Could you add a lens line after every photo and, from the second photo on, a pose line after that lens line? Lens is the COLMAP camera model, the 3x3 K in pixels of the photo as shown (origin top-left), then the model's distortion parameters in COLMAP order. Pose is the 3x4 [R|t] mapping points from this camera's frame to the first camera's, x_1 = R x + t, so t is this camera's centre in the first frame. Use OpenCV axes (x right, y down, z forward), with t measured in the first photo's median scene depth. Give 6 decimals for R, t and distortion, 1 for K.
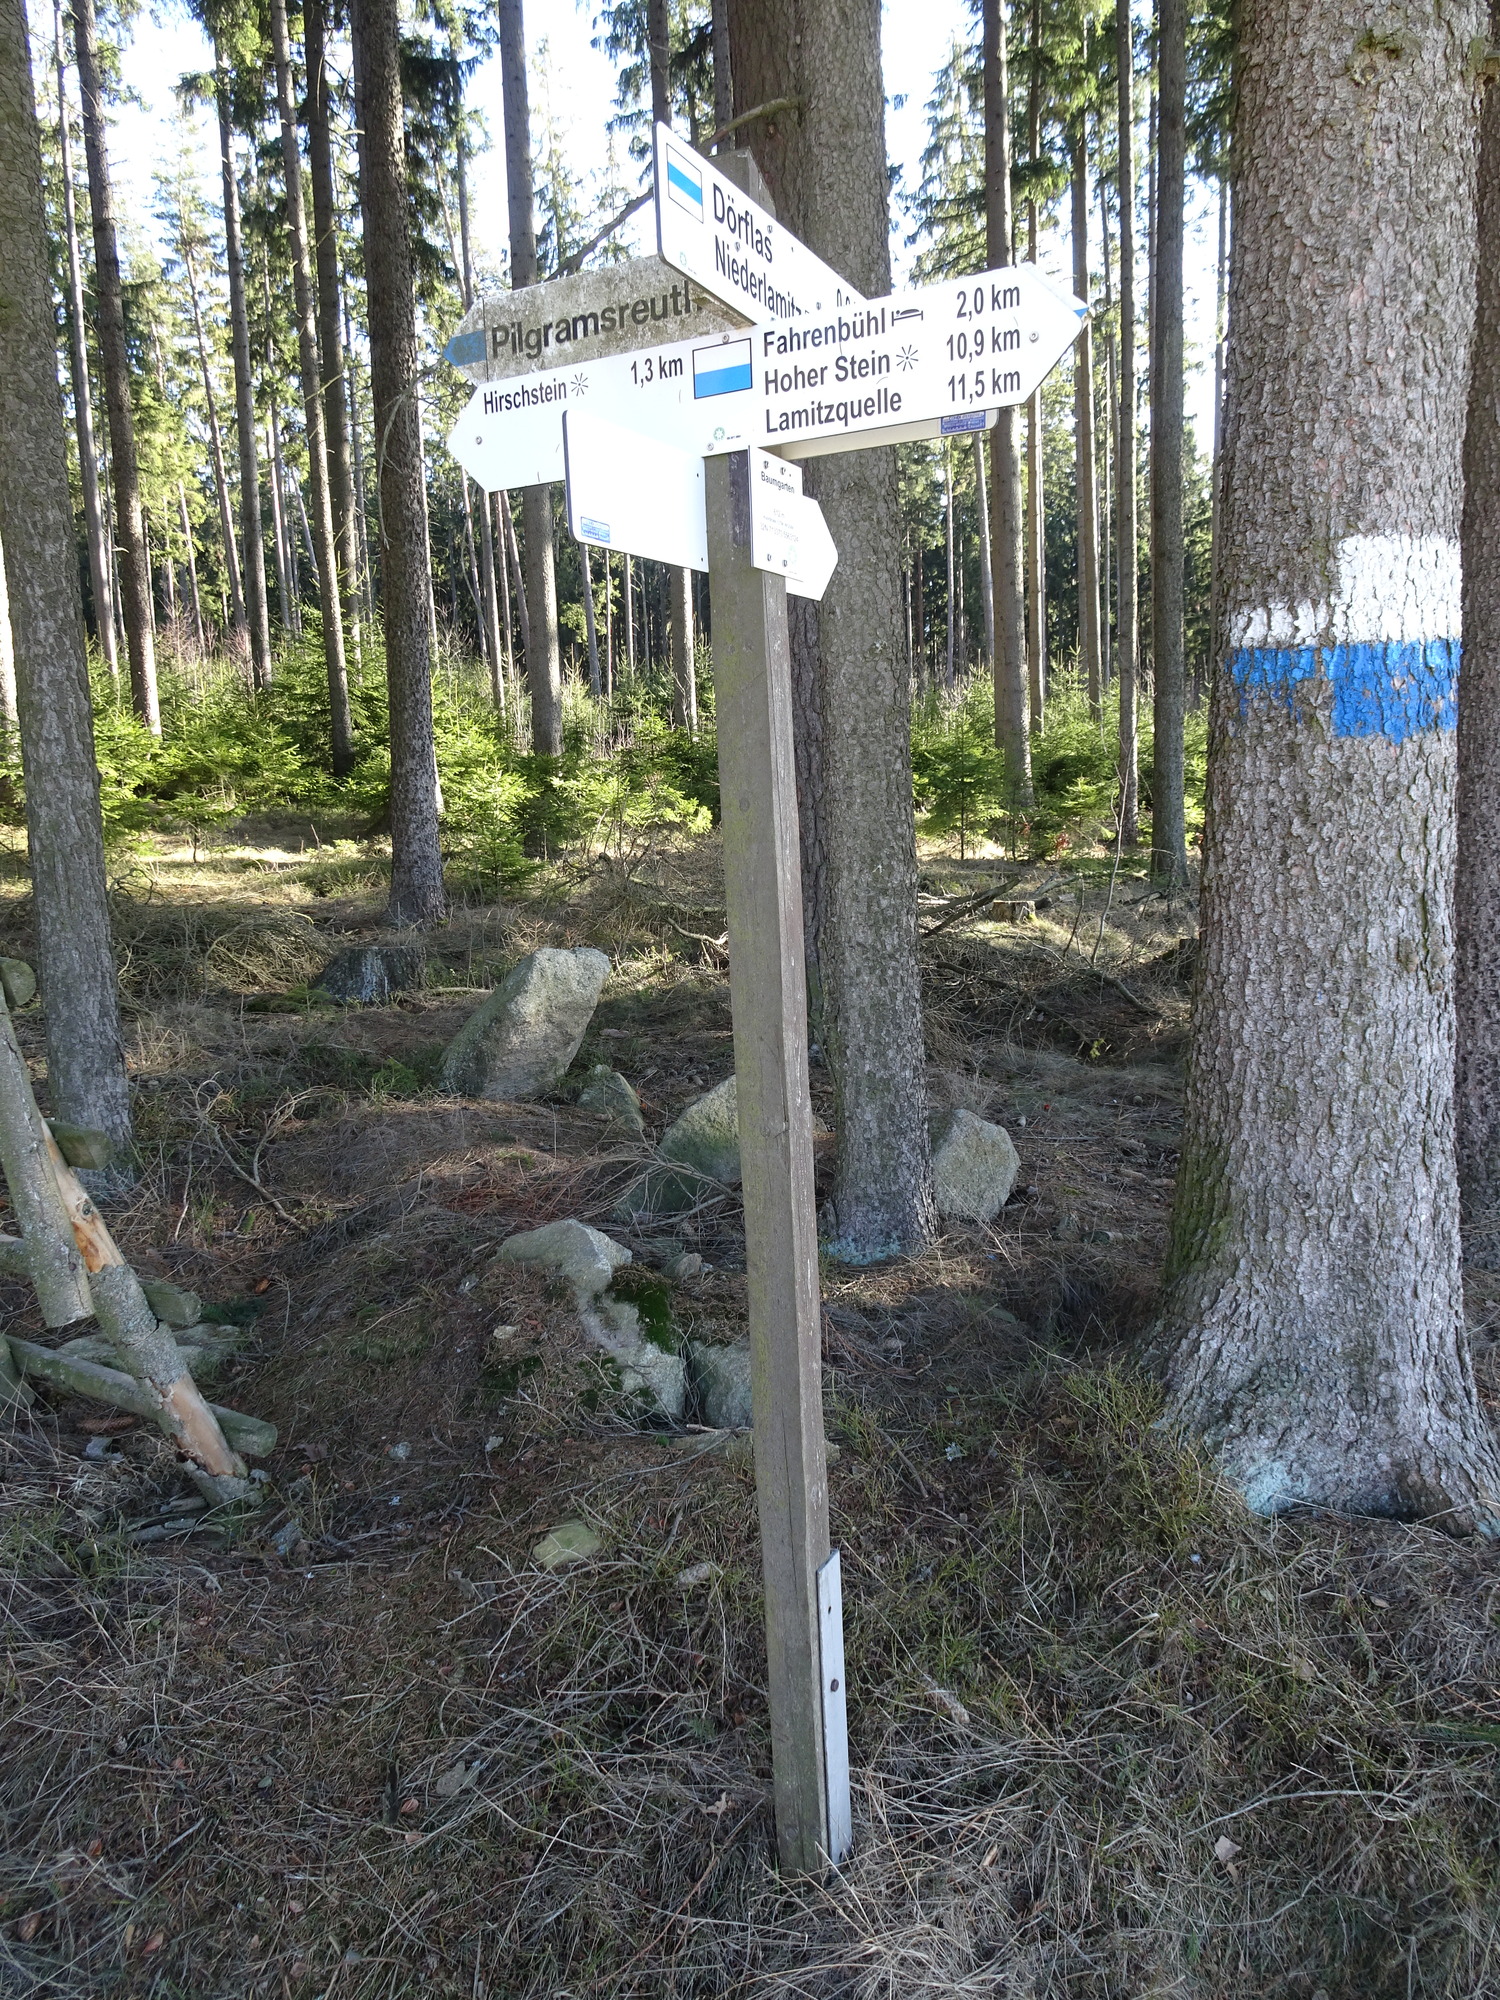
lens RADIAL K [[1400.3, 0, 803.7], [0, 1400.3, 929.1], [0, 0, 1]] dist [0.038884, 0.001297]
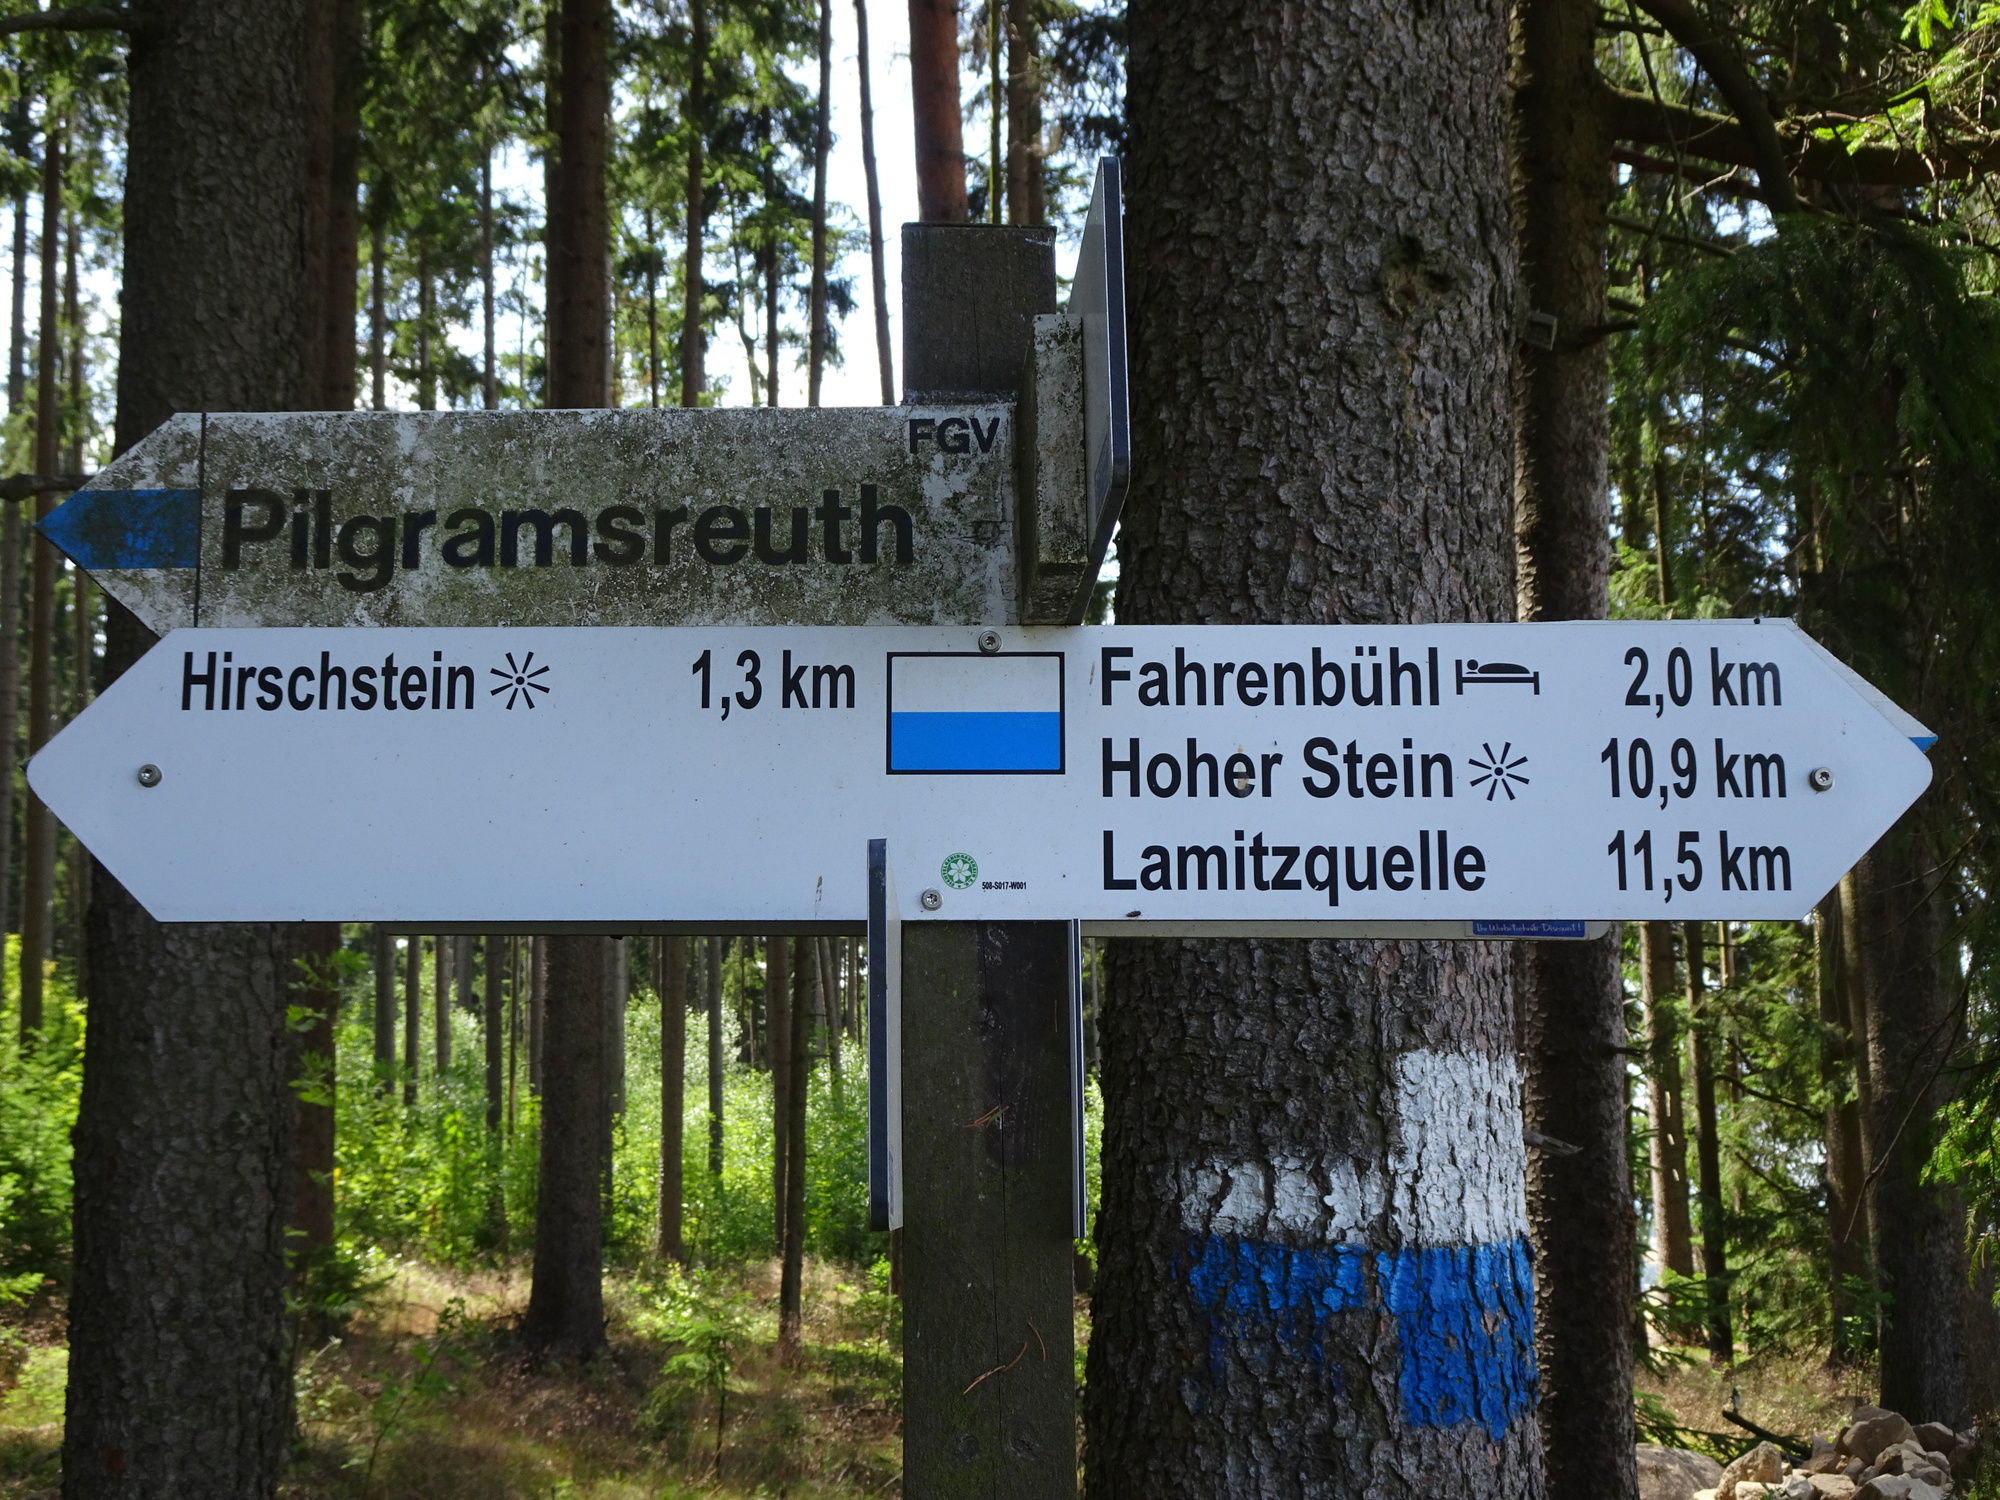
lens RADIAL K [[2436.2, 0, 839.1], [0, 2436.2, 753.7], [0, 0, 1]] dist [0.009037, 0.016236]
pose [[0.885992, 0.120253, 0.447837, -0.249180], [0.015983, 0.957294, -0.288673, -0.124038], [-0.463426, 0.262919, 0.846233, 0.289727]]
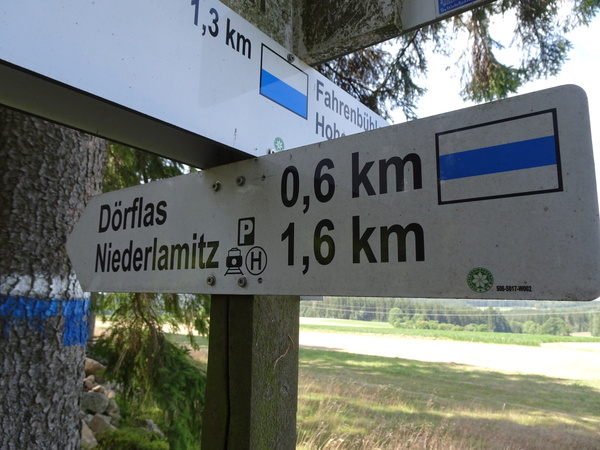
lens RADIAL K [[432.8, 0, 300.0], [0, 432.8, 225.0], [0, 0, 1]] dist [0.006534, 0.005273]
pose [[0.139697, 0.196276, 0.970547, -0.202568], [0.078888, 0.974836, -0.208498, -0.157016], [-0.987047, 0.105691, 0.120698, 0.617926]]
